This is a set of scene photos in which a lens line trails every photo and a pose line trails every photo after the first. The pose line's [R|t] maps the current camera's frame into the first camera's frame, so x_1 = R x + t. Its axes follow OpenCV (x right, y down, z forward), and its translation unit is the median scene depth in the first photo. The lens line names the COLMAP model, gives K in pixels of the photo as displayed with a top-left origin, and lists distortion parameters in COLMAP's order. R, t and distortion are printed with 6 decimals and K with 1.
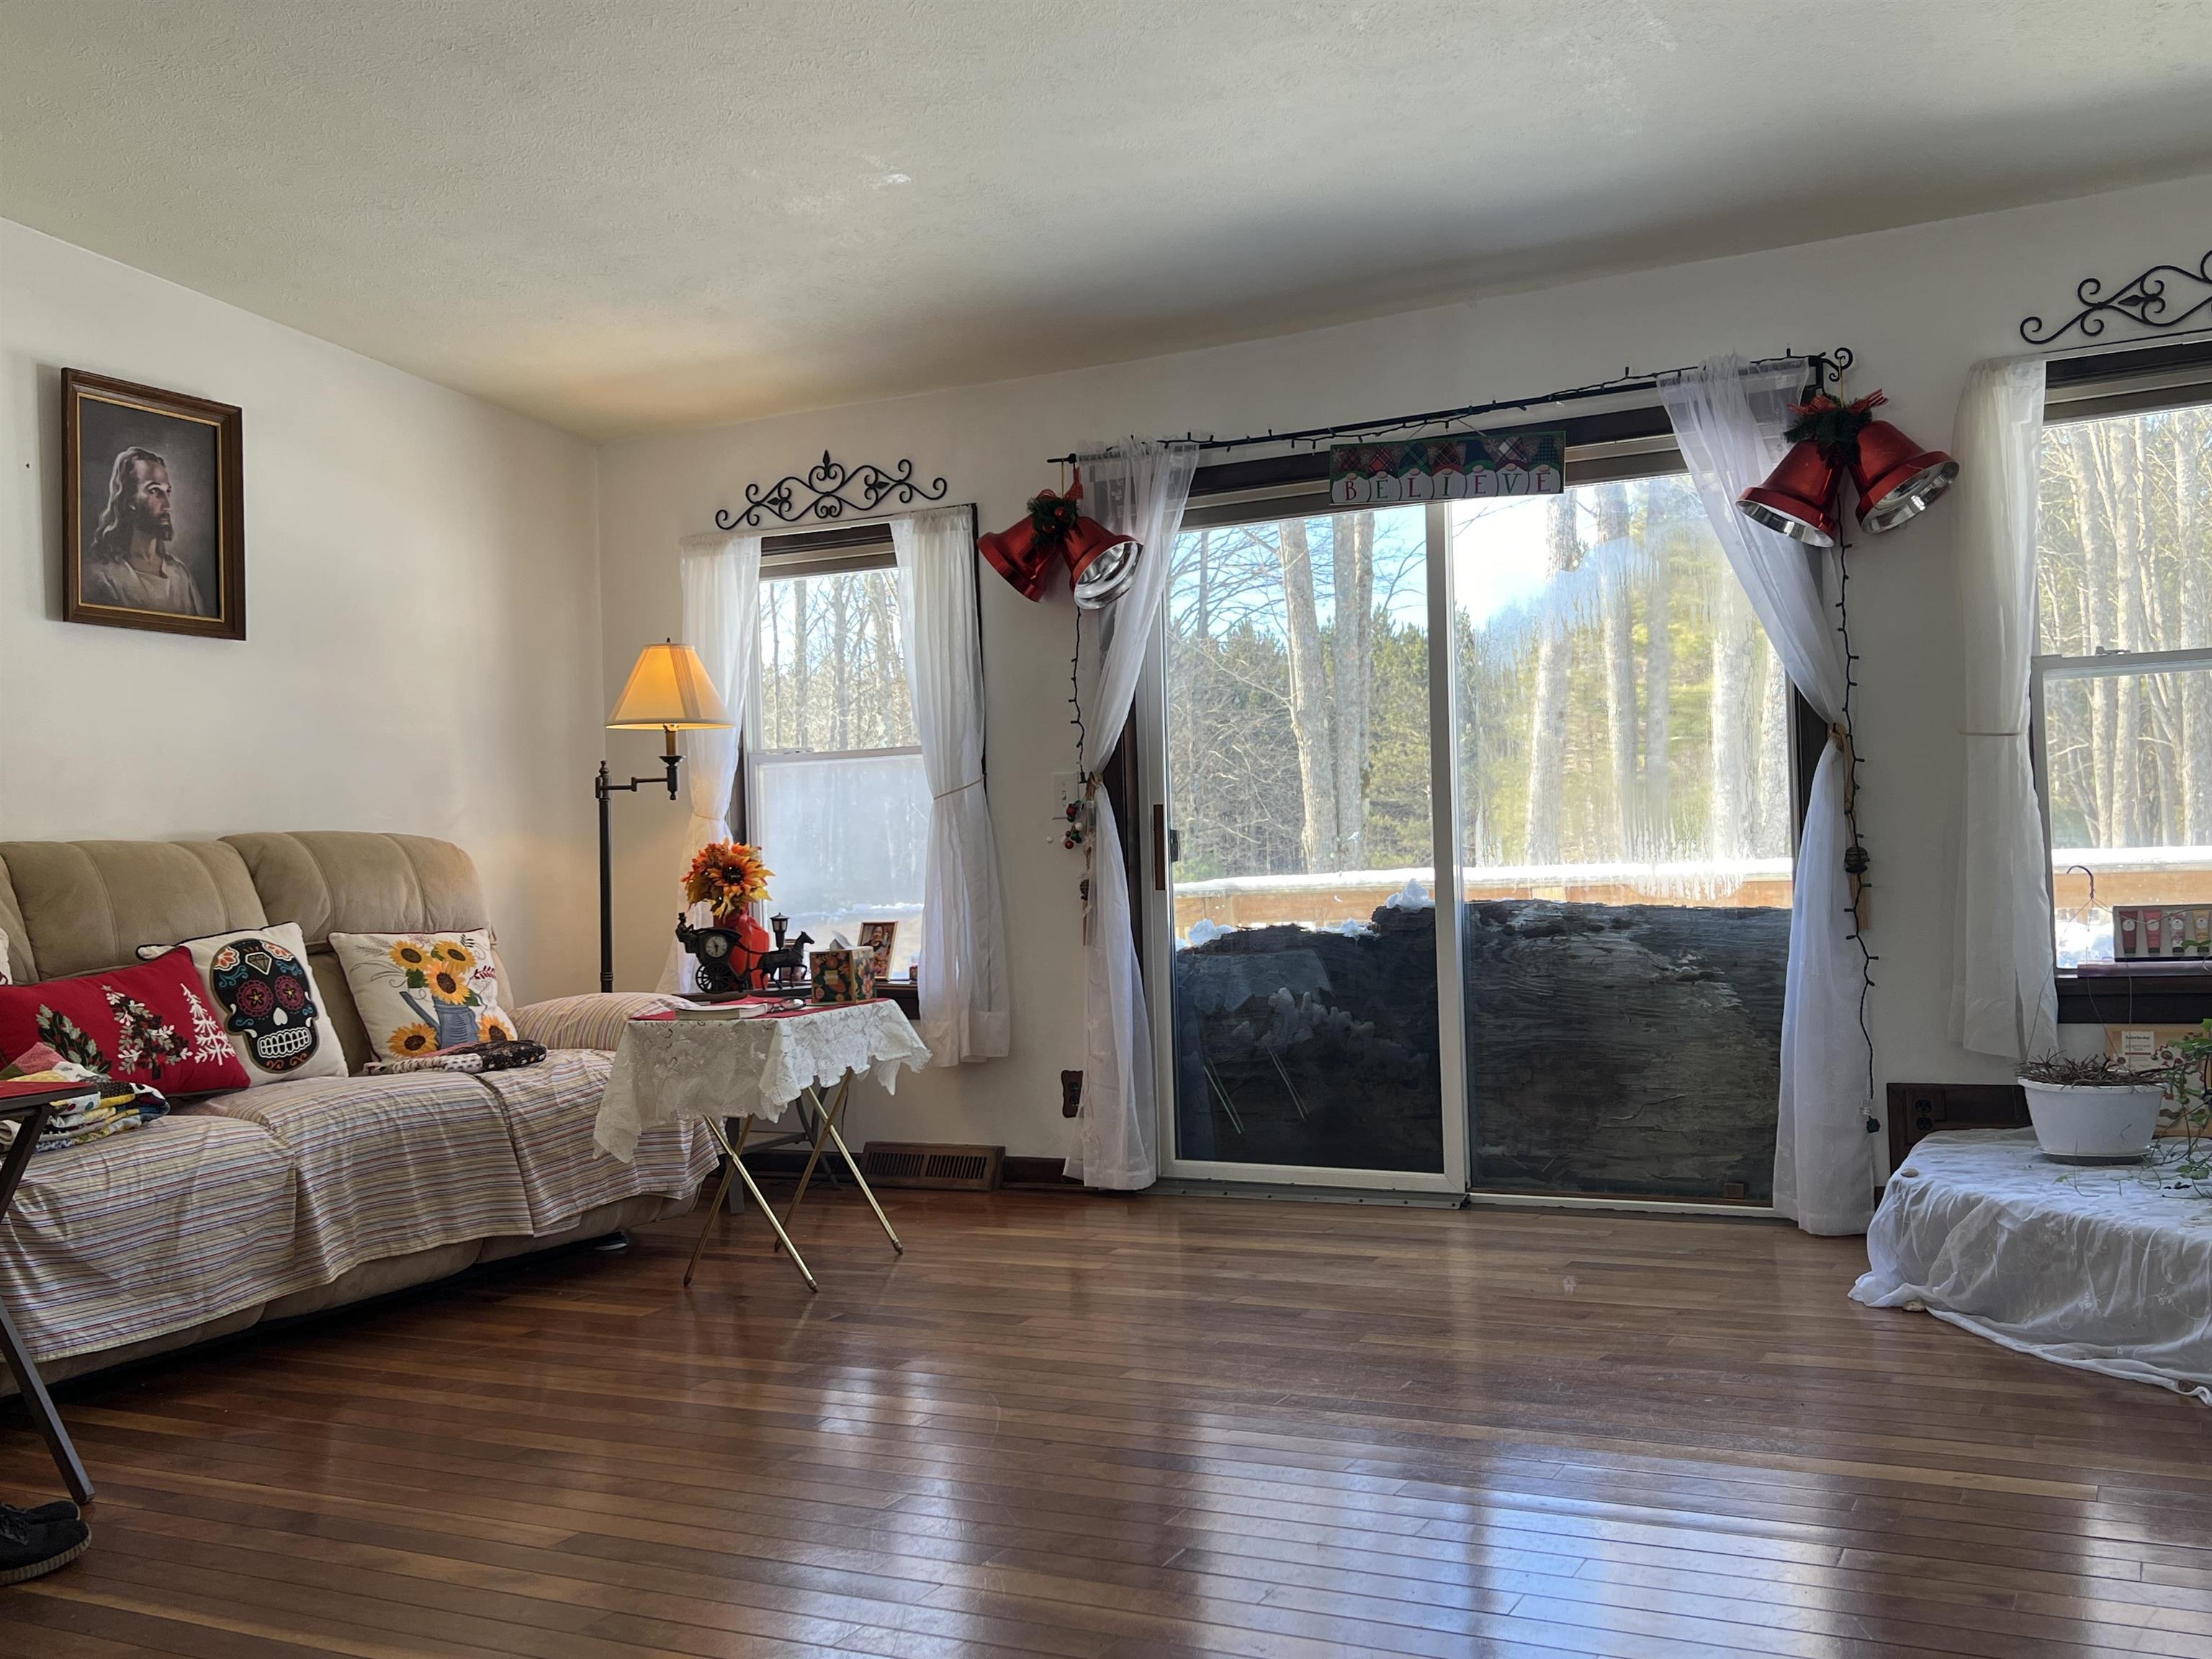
lens RADIAL K [[1878.2, 0, 1106.0], [0, 1878.2, 829.5], [0, 0, 1]] dist [0.040282, -0.016617]
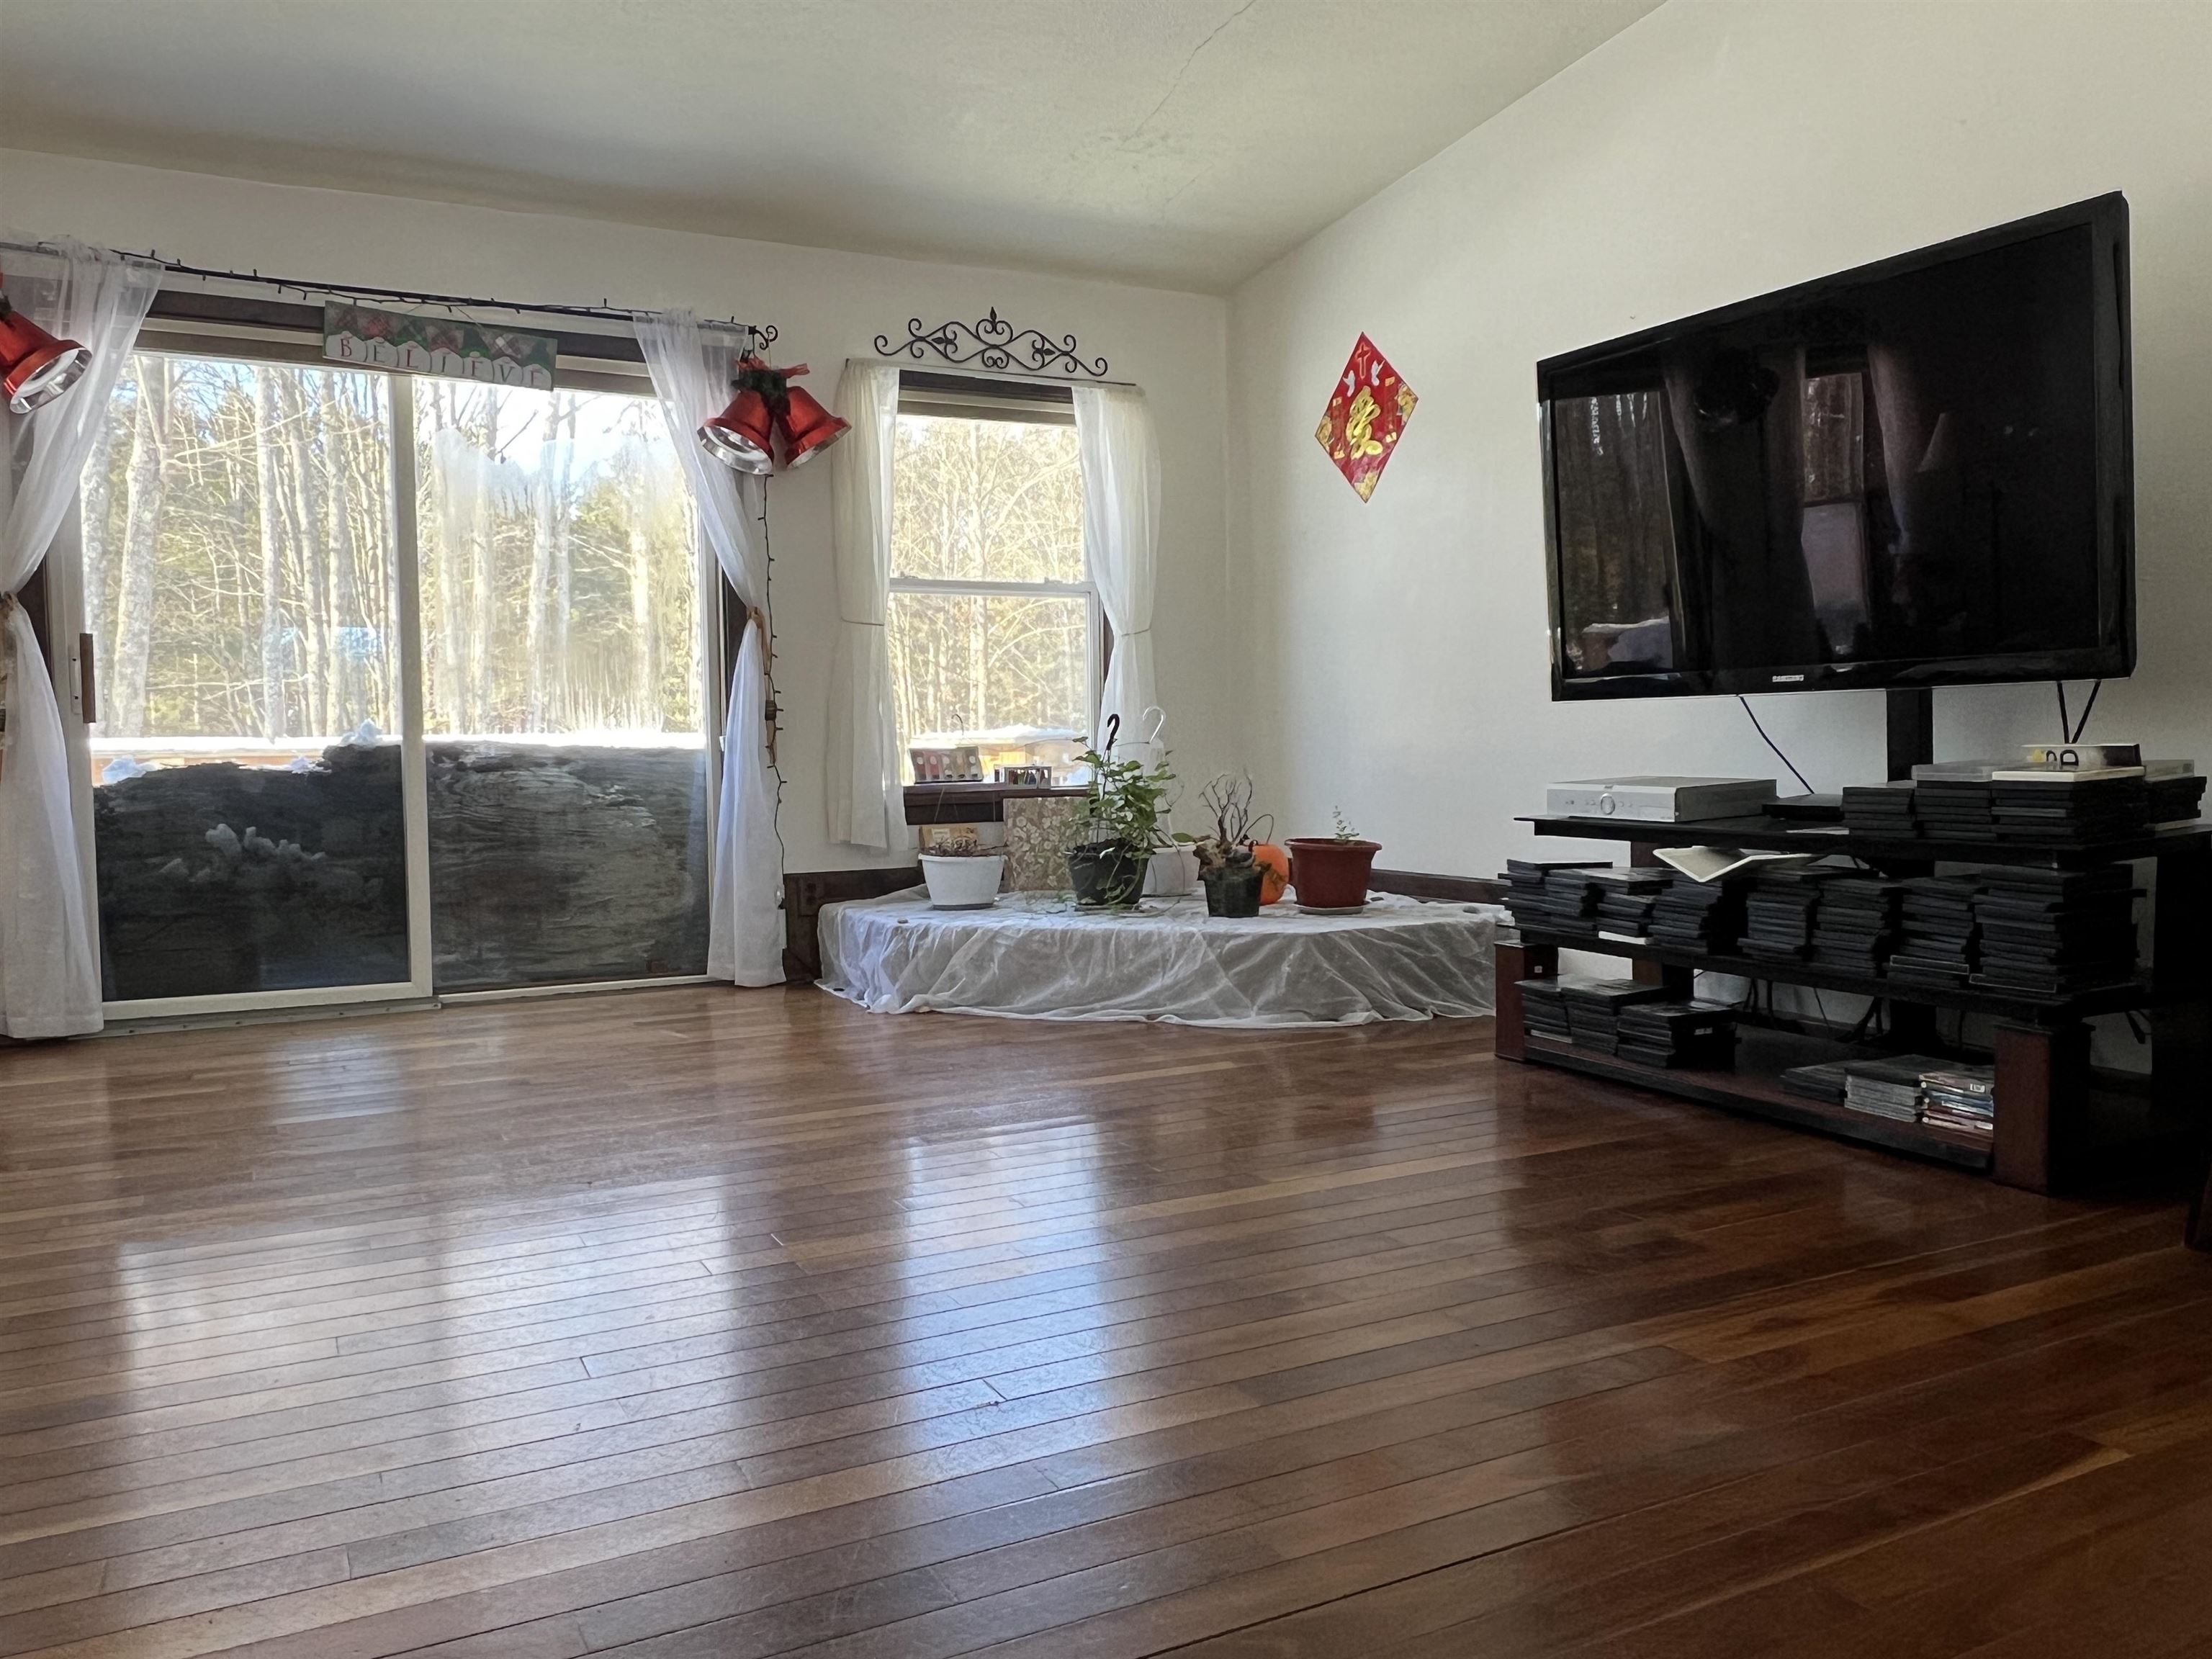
lens RADIAL K [[1606.1, 0, 1106.0], [0, 1606.1, 829.5], [0, 0, 1]] dist [0.001113, -0.003886]
pose [[0.601577, -0.024892, 0.798427, -0.347602], [-0.029547, 0.998137, 0.053381, 0.029481], [-0.798268, -0.055704, 0.599721, 0.103393]]
